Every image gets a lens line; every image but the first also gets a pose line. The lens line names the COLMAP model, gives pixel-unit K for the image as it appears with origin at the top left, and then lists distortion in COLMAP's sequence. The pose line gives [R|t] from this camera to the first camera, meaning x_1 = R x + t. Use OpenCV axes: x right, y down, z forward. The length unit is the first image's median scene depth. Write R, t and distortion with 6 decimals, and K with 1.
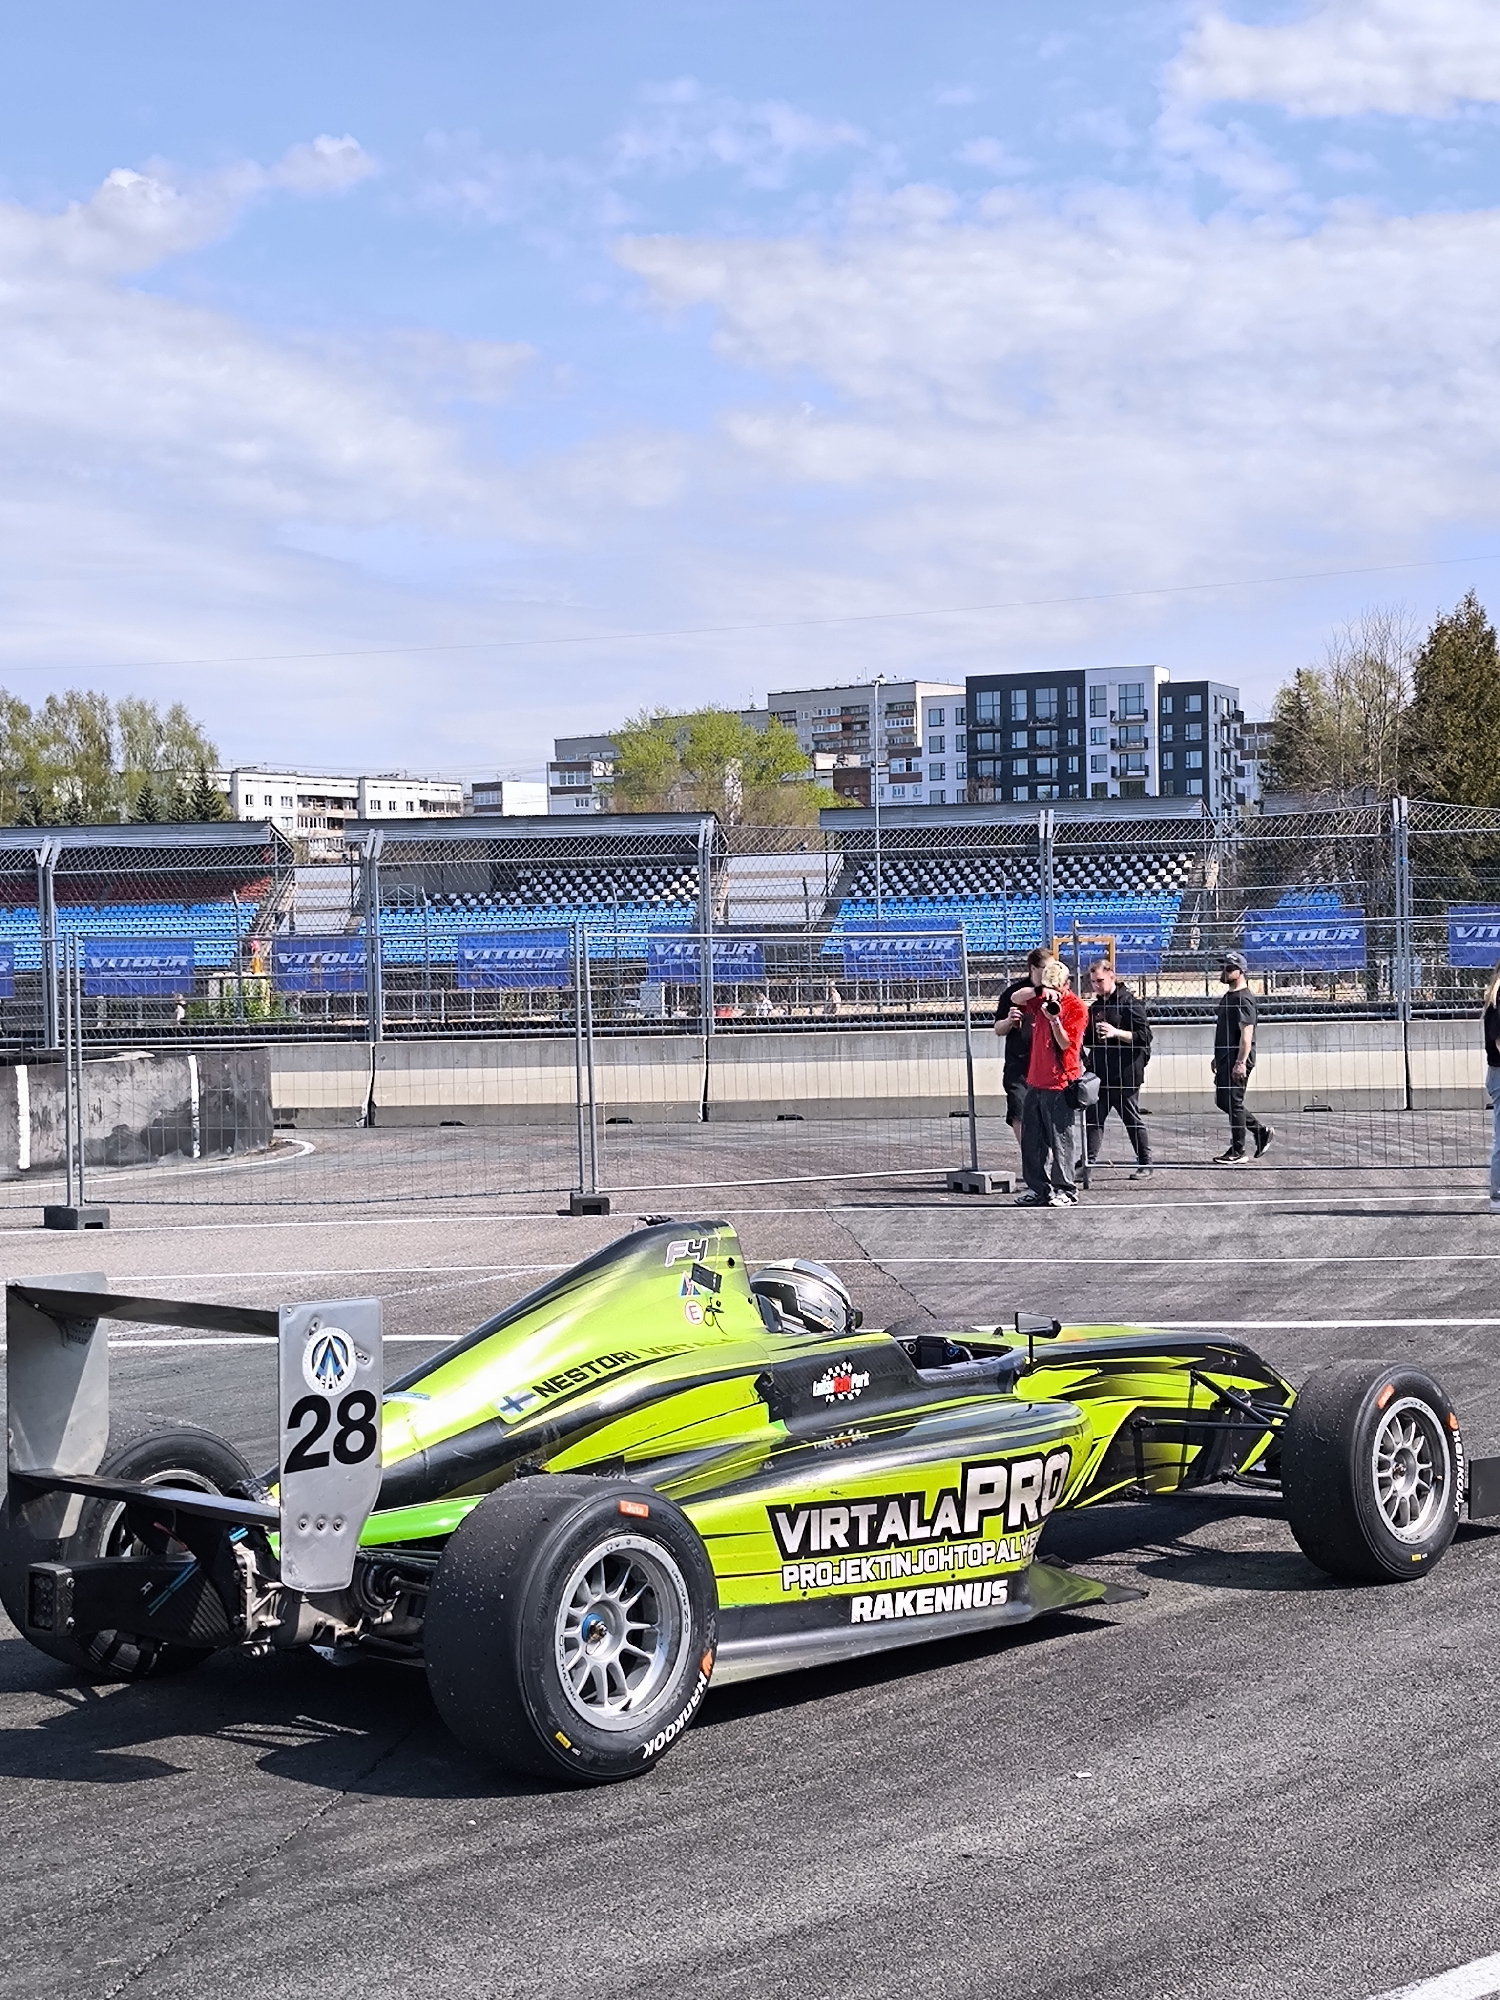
lens RADIAL K [[3412.6, 0, 749.4], [0, 3412.6, 1000.8], [0, 0, 1]] dist [-0.004521, 0.000000]
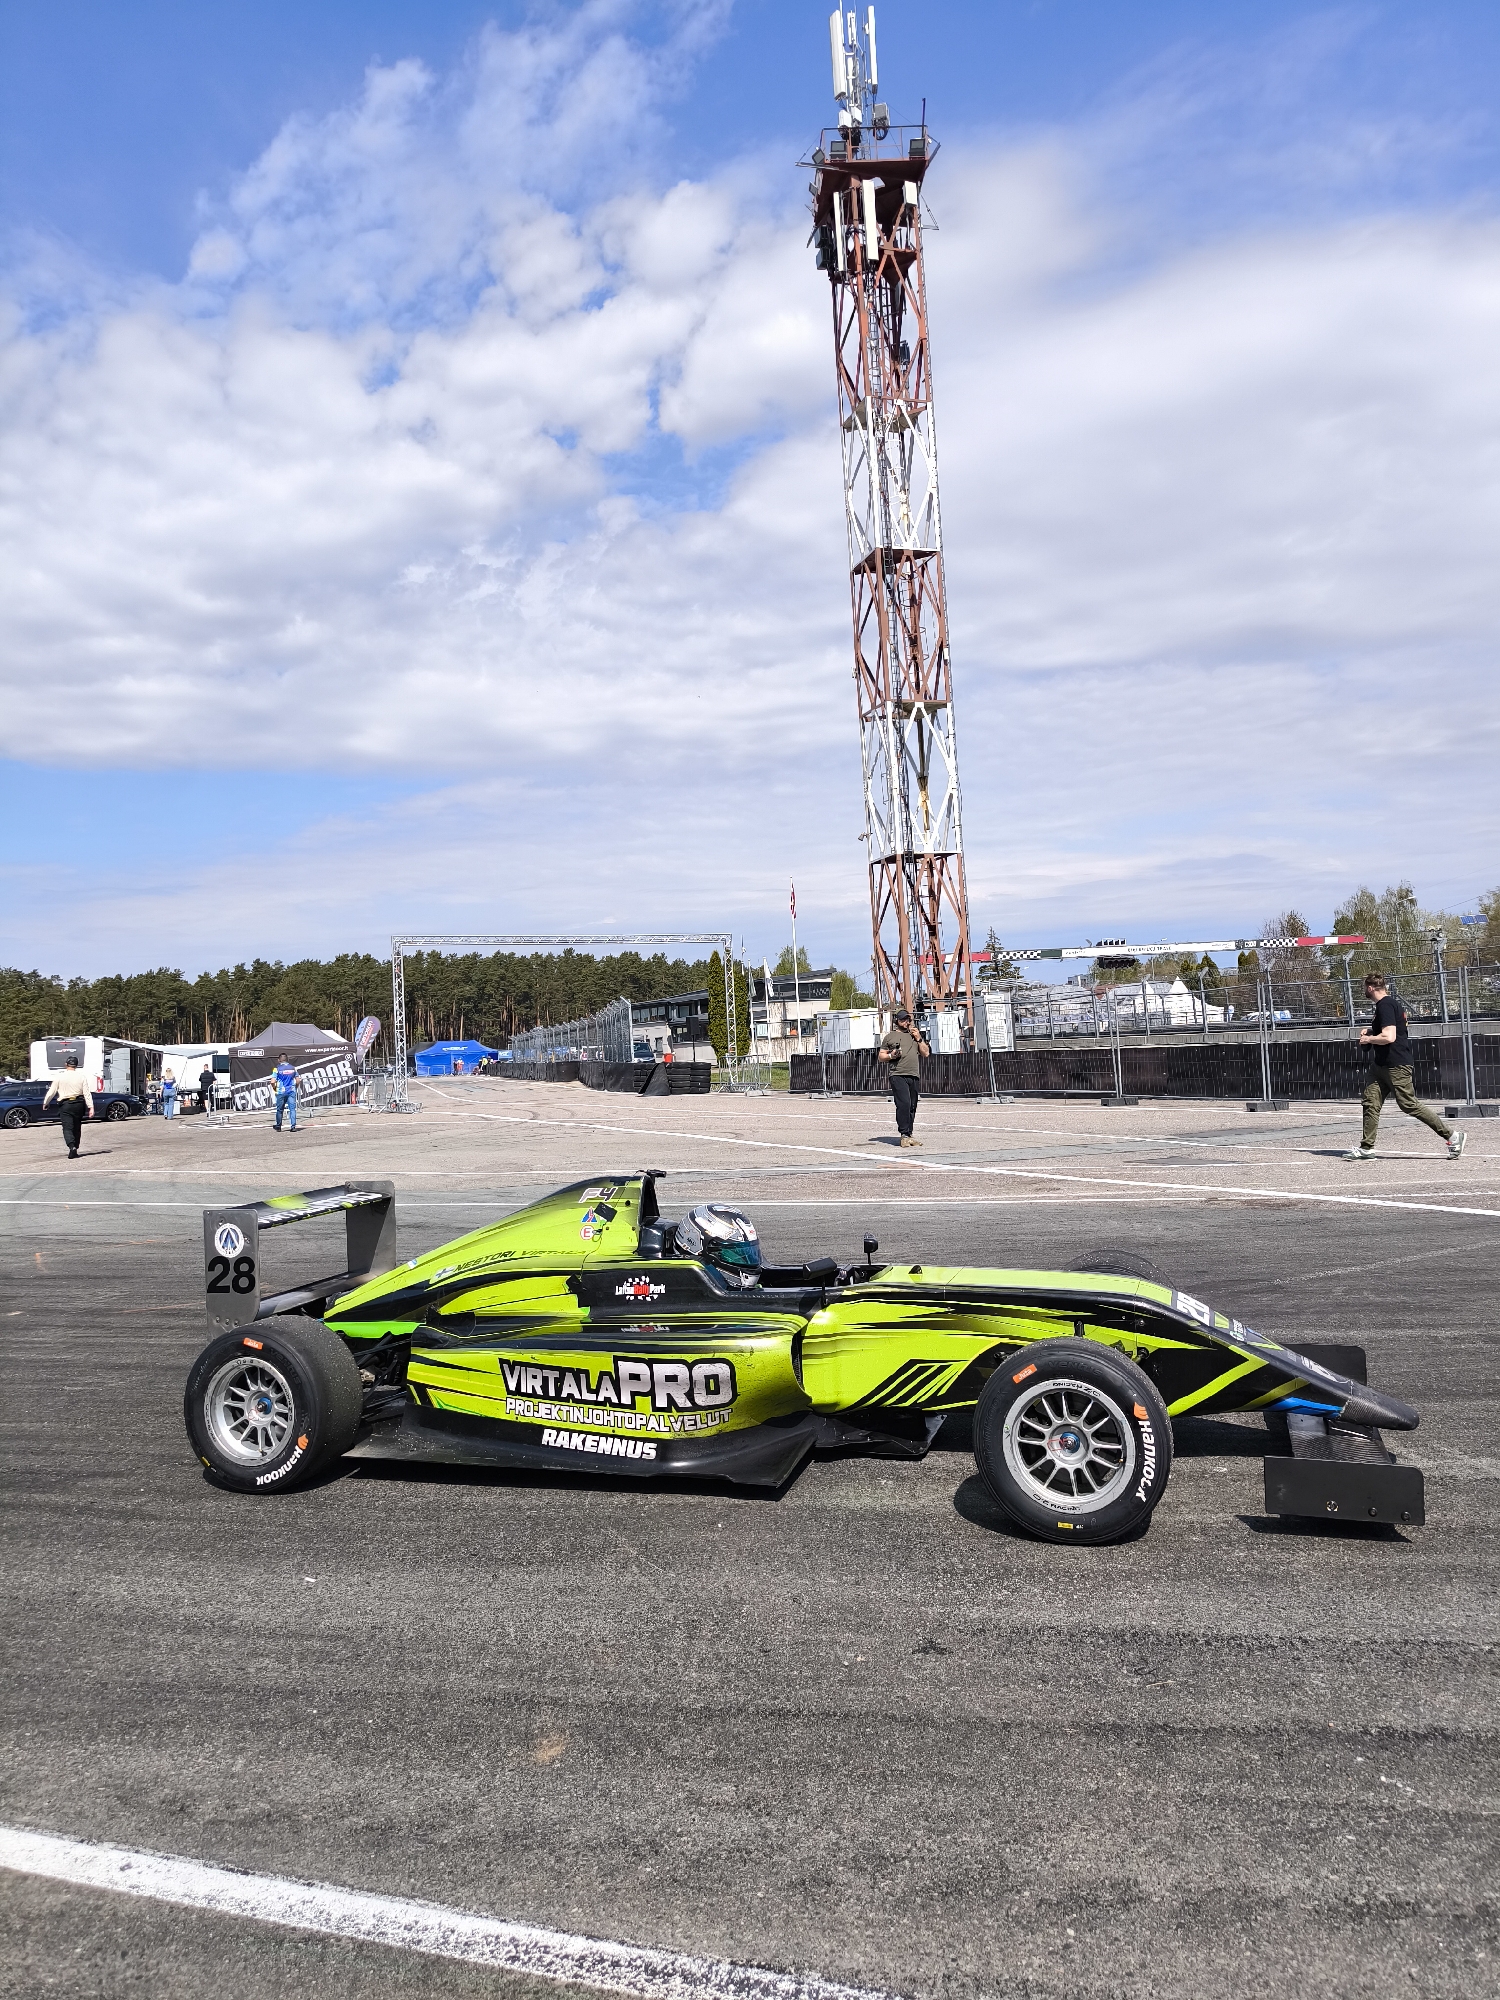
lens RADIAL K [[1421.7, 0, 751.6], [0, 1421.7, 1001.7], [0, 0, 1]] dist [0.029765, -0.000426]
pose [[0.404319, -0.031779, -0.914066, 0.659364], [0.045503, 0.998858, -0.014599, -0.006234], [0.913486, -0.035690, 0.405303, 0.813674]]
